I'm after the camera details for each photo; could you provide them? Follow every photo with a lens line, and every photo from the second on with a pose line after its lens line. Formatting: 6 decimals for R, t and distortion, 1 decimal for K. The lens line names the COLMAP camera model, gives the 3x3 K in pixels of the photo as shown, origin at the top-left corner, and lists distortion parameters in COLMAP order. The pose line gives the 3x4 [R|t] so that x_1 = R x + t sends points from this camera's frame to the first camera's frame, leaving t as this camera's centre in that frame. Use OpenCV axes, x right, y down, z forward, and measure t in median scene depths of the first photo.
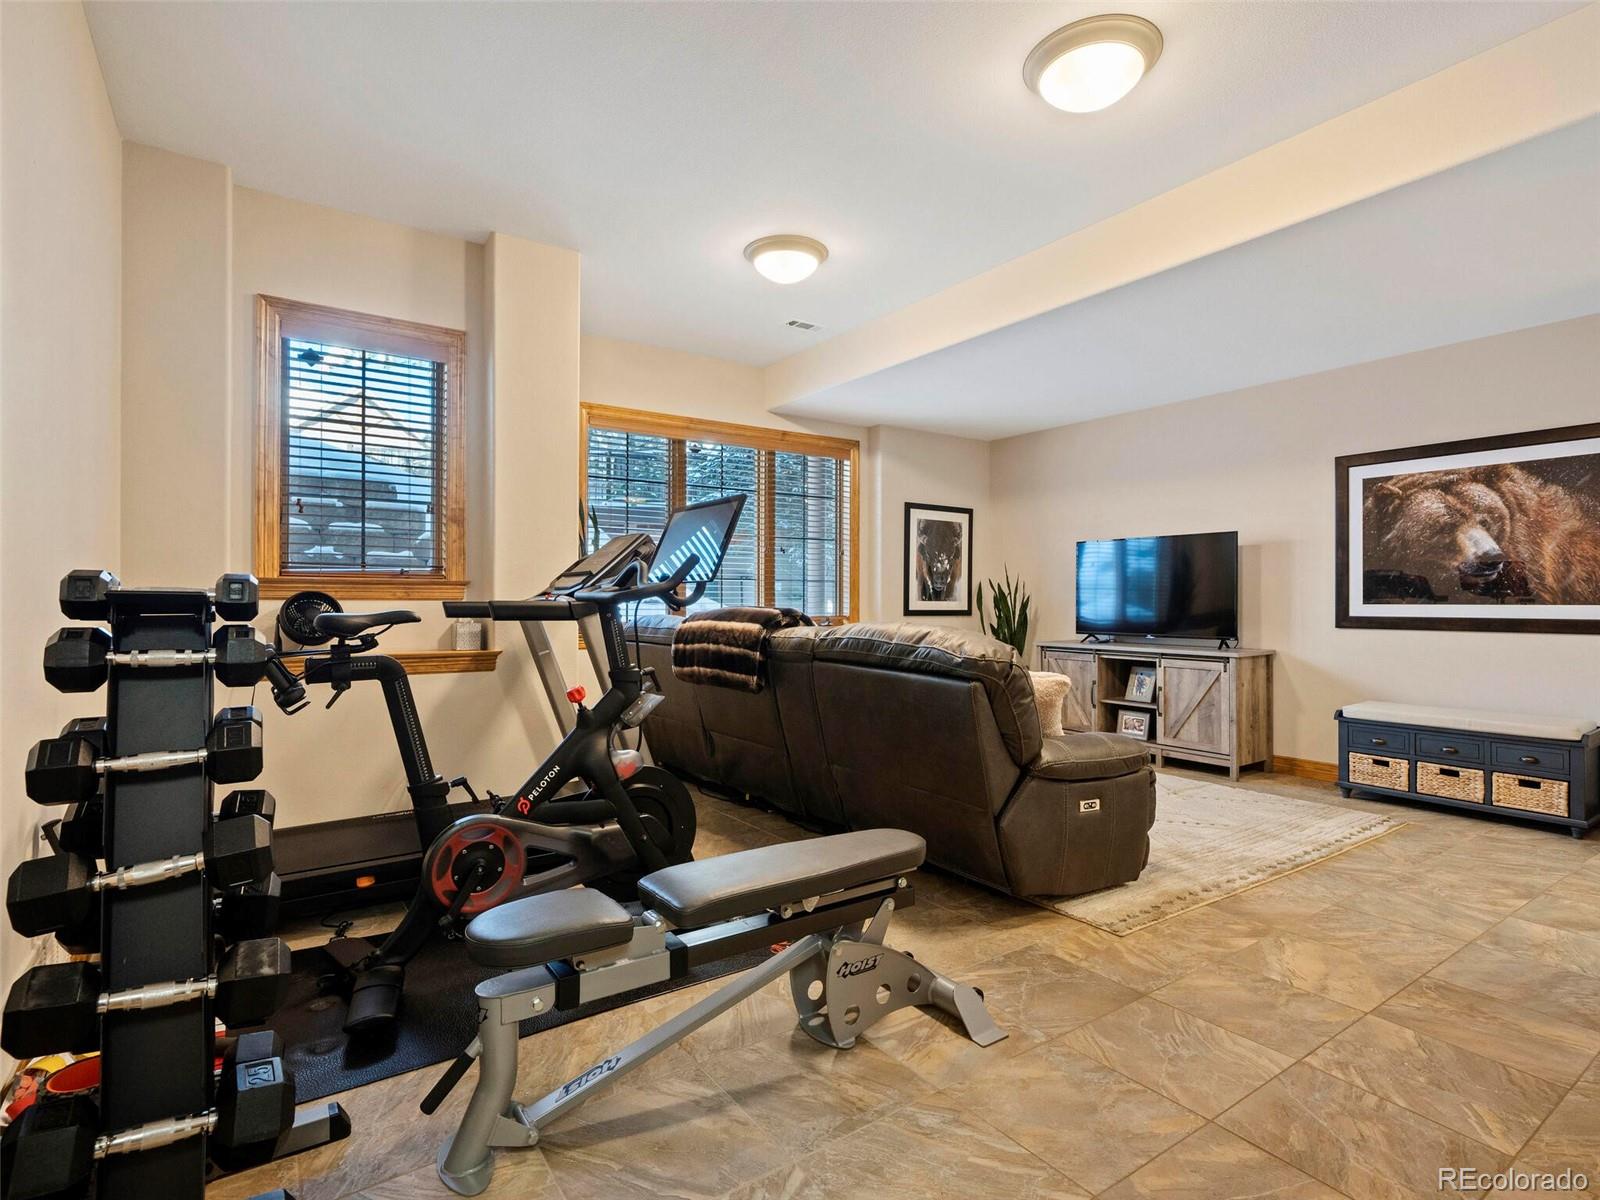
lens RADIAL K [[797.1, 0, 800.0], [0, 797.1, 600.0], [0, 0, 1]] dist [0.000182, 0.001302]
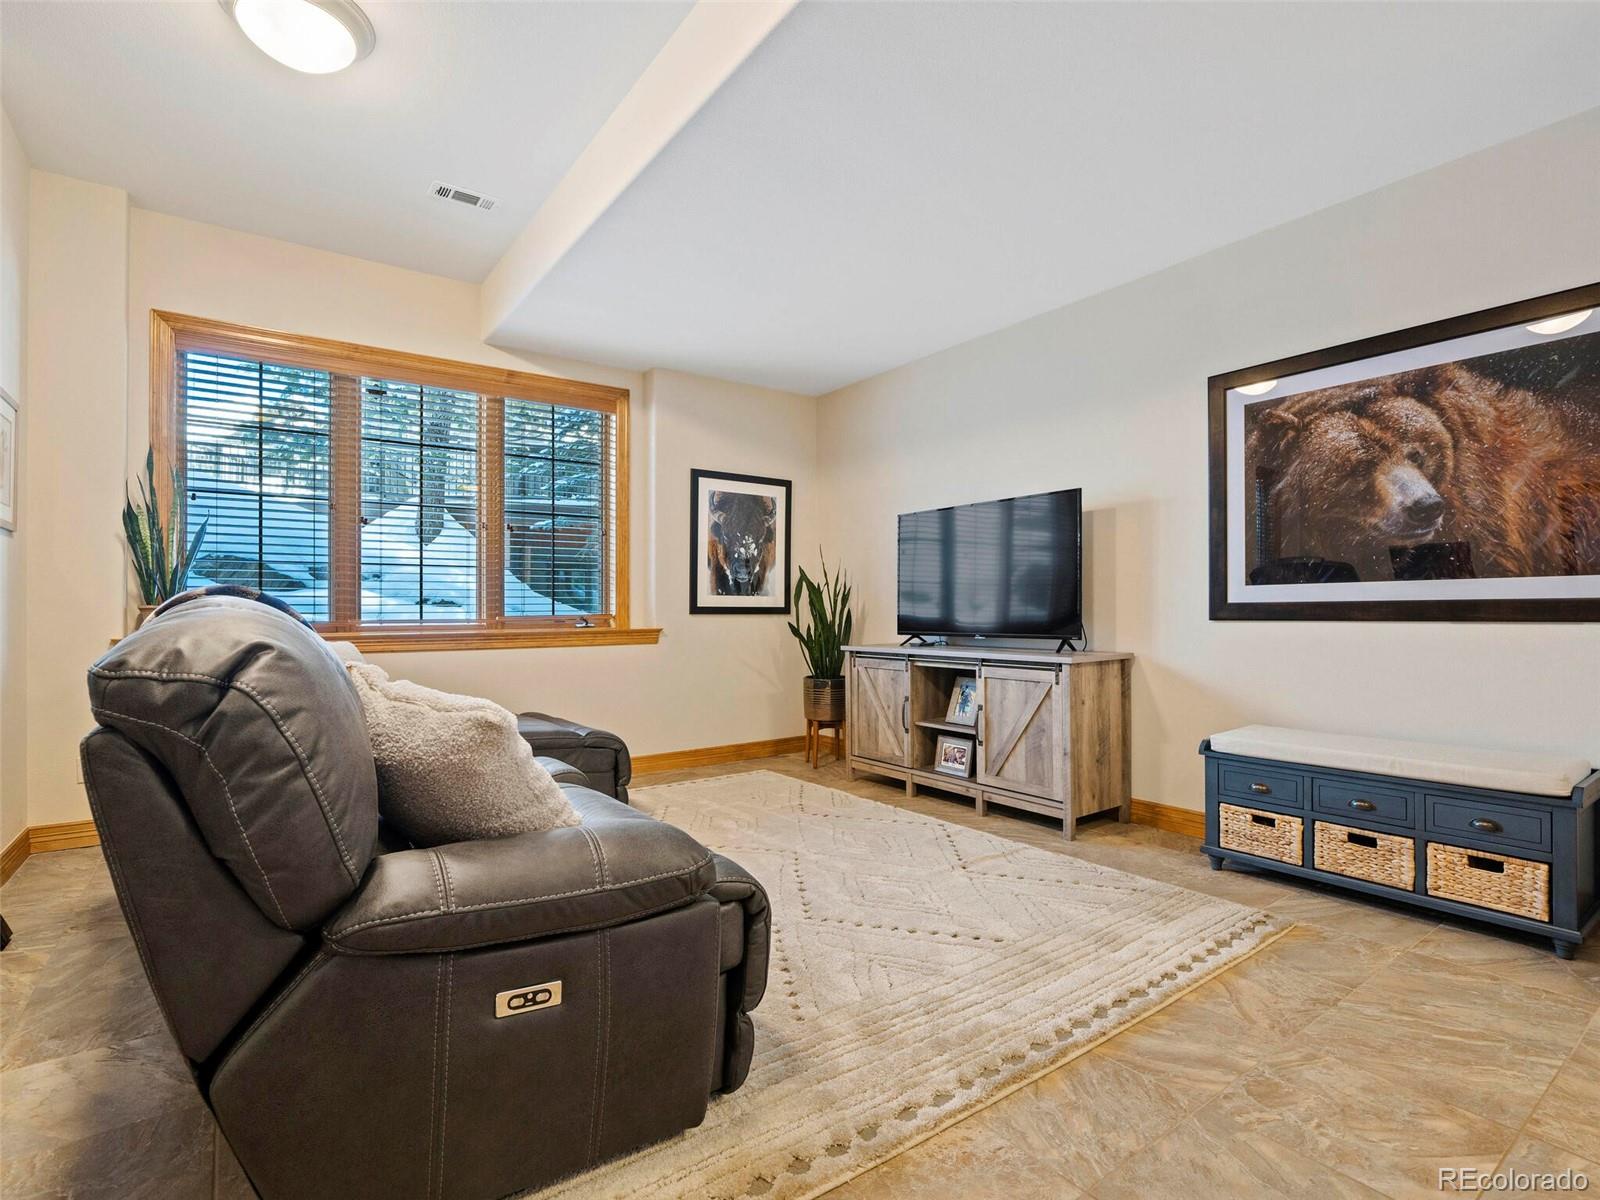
lens RADIAL K [[772.4, 0, 789.3], [0, 772.4, 615.5], [0, 0, 1]] dist [-0.001825, 0.000515]
pose [[0.999804, -0.007691, 0.018239, 0.316403], [0.007609, 0.999961, 0.004591, 0.027270], [-0.018274, -0.004451, 0.999823, 0.357885]]
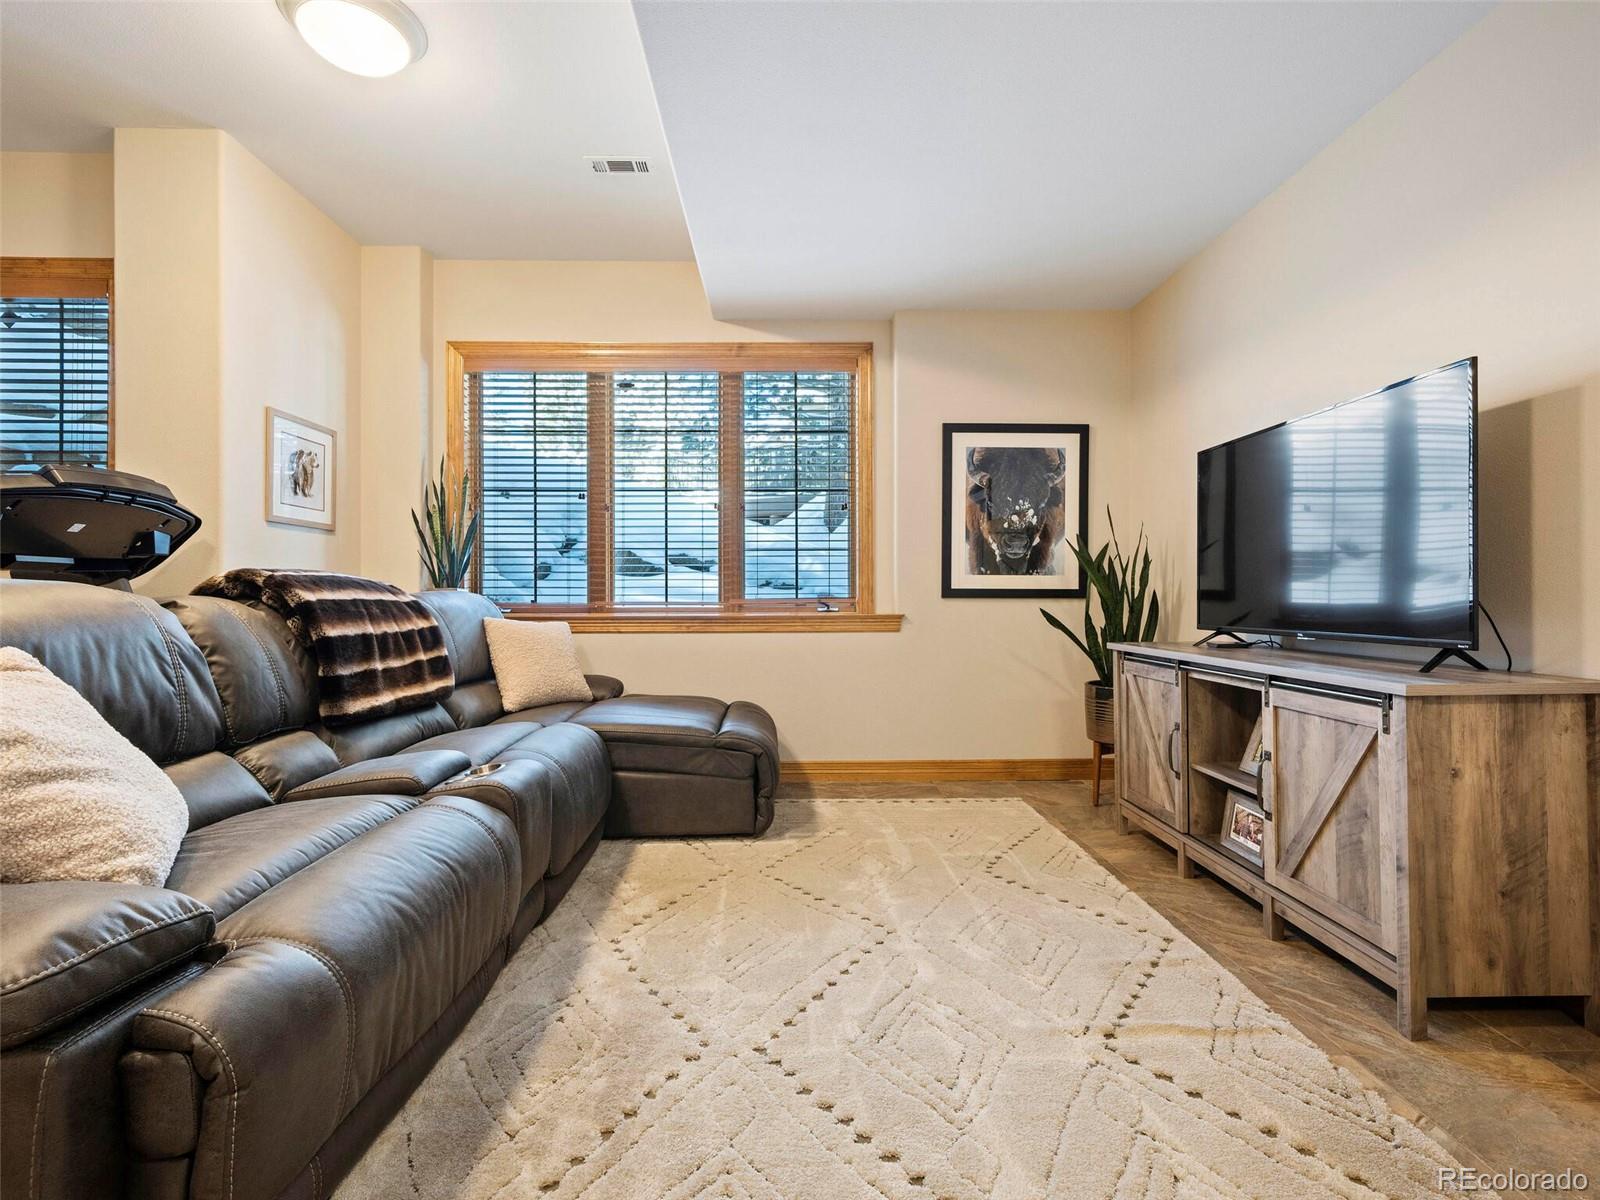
lens RADIAL K [[764.6, 0, 795.5], [0, 764.6, 596.1], [0, 0, 1]] dist [0.001728, 0.001347]
pose [[0.837197, -0.004126, -0.546885, 0.552765], [0.003135, 0.999991, -0.002745, 0.029450], [0.546892, 0.000584, 0.837203, 0.608879]]
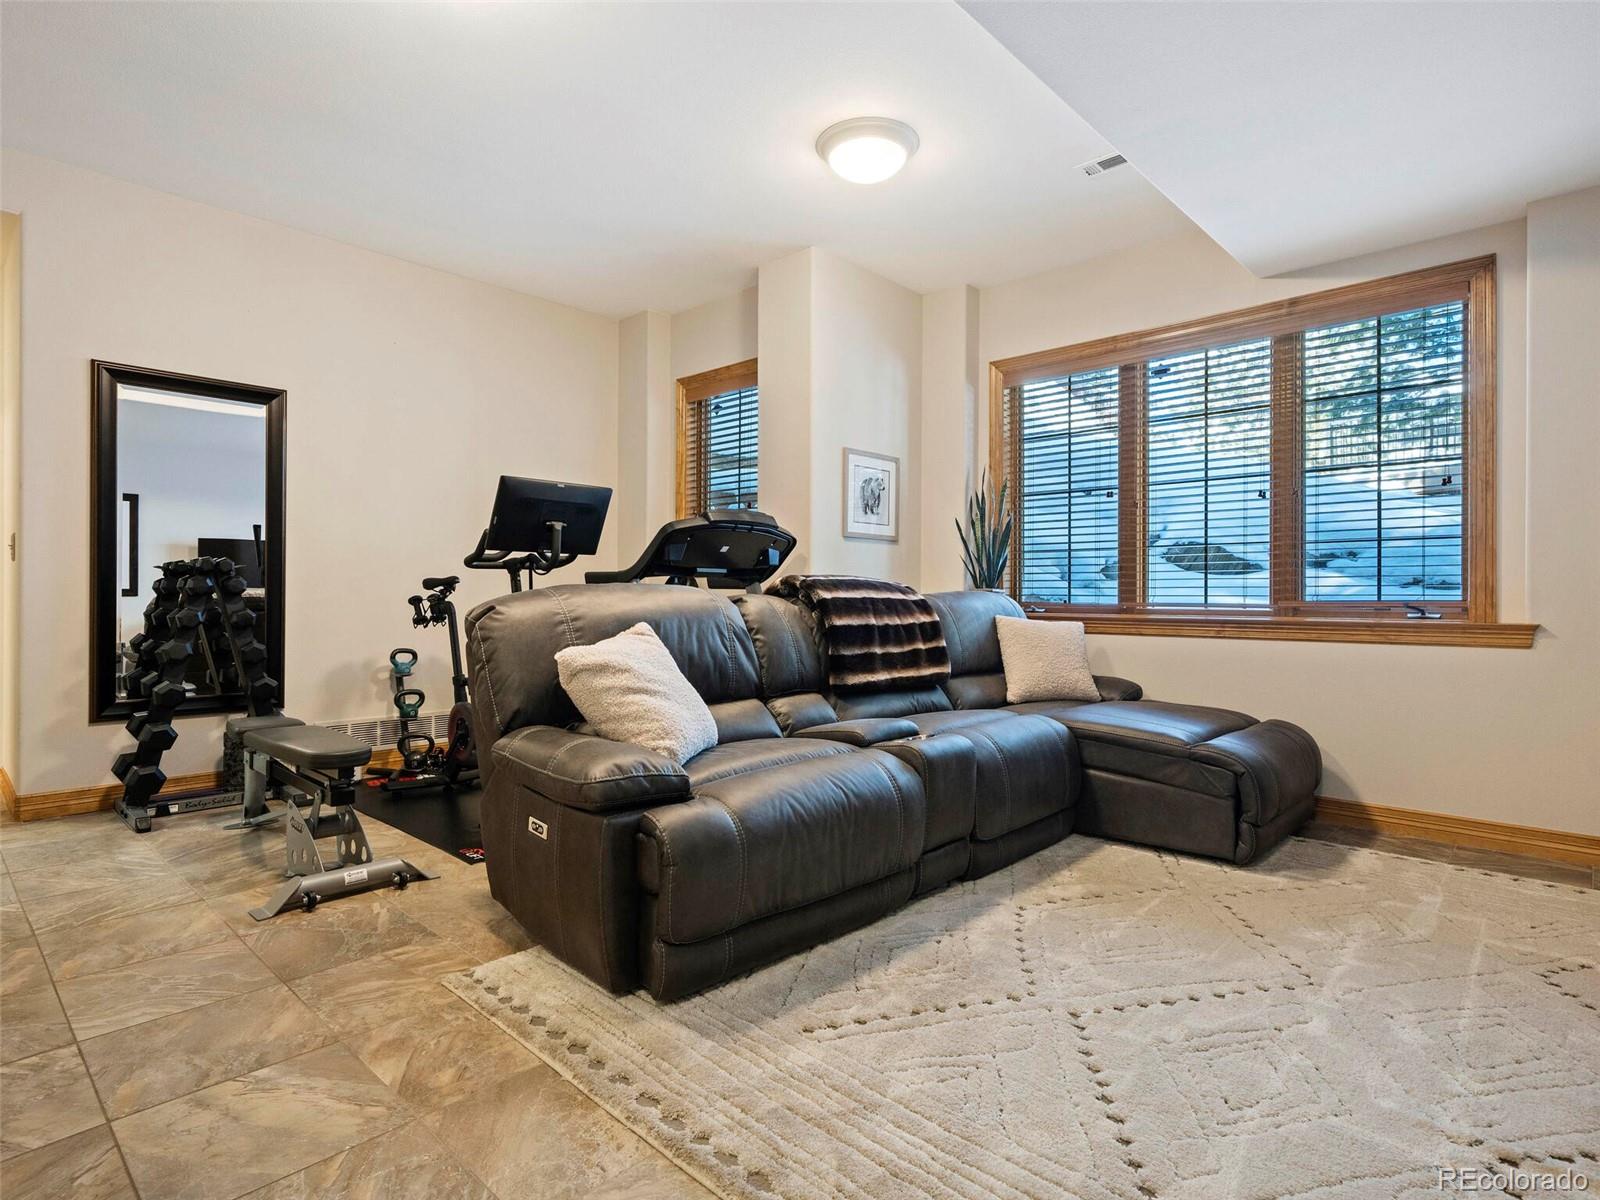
lens RADIAL K [[841.2, 0, 800.0], [0, 841.2, 600.0], [0, 0, 1]] dist [0.001254, 0.000725]
pose [[0.216697, 0.003013, -0.976234, 0.731590], [-0.005337, 0.999984, 0.001902, 0.030297], [0.976224, 0.004798, 0.216710, 0.671632]]
